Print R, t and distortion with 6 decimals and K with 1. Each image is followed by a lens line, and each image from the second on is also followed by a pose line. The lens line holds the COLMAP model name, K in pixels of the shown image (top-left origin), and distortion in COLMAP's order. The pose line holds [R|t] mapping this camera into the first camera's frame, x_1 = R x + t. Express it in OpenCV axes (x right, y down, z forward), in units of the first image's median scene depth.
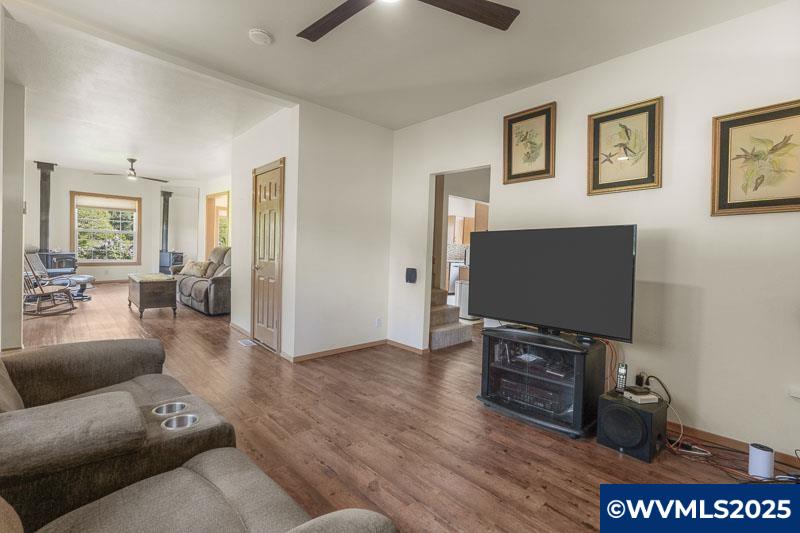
lens RADIAL K [[360.5, 0, 400.0], [0, 360.5, 266.5], [0, 0, 1]] dist [0.000511, 0.000125]
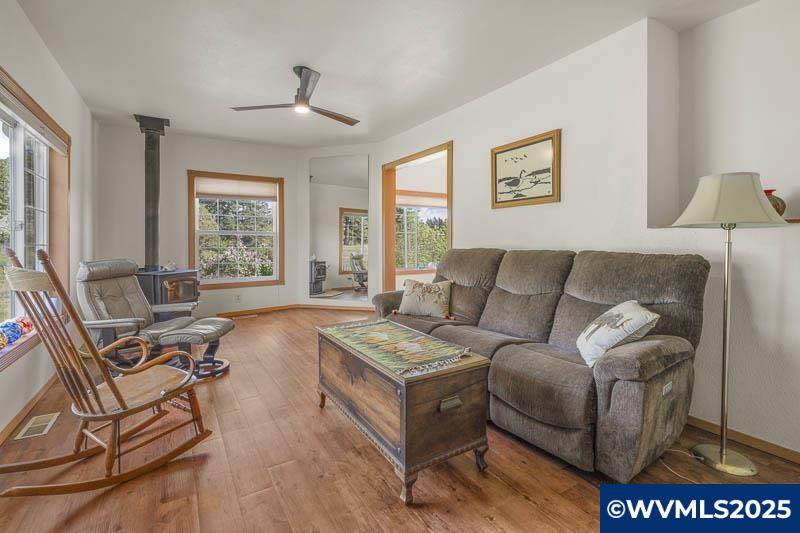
lens RADIAL K [[365.8, 0, 400.4], [0, 365.8, 254.1], [0, 0, 1]] dist [0.000321, 0.000091]
pose [[0.976563, -0.039257, -0.211620, -0.465634], [0.032213, 0.998809, -0.036633, -0.032230], [0.212806, 0.028957, 0.976665, 0.505681]]
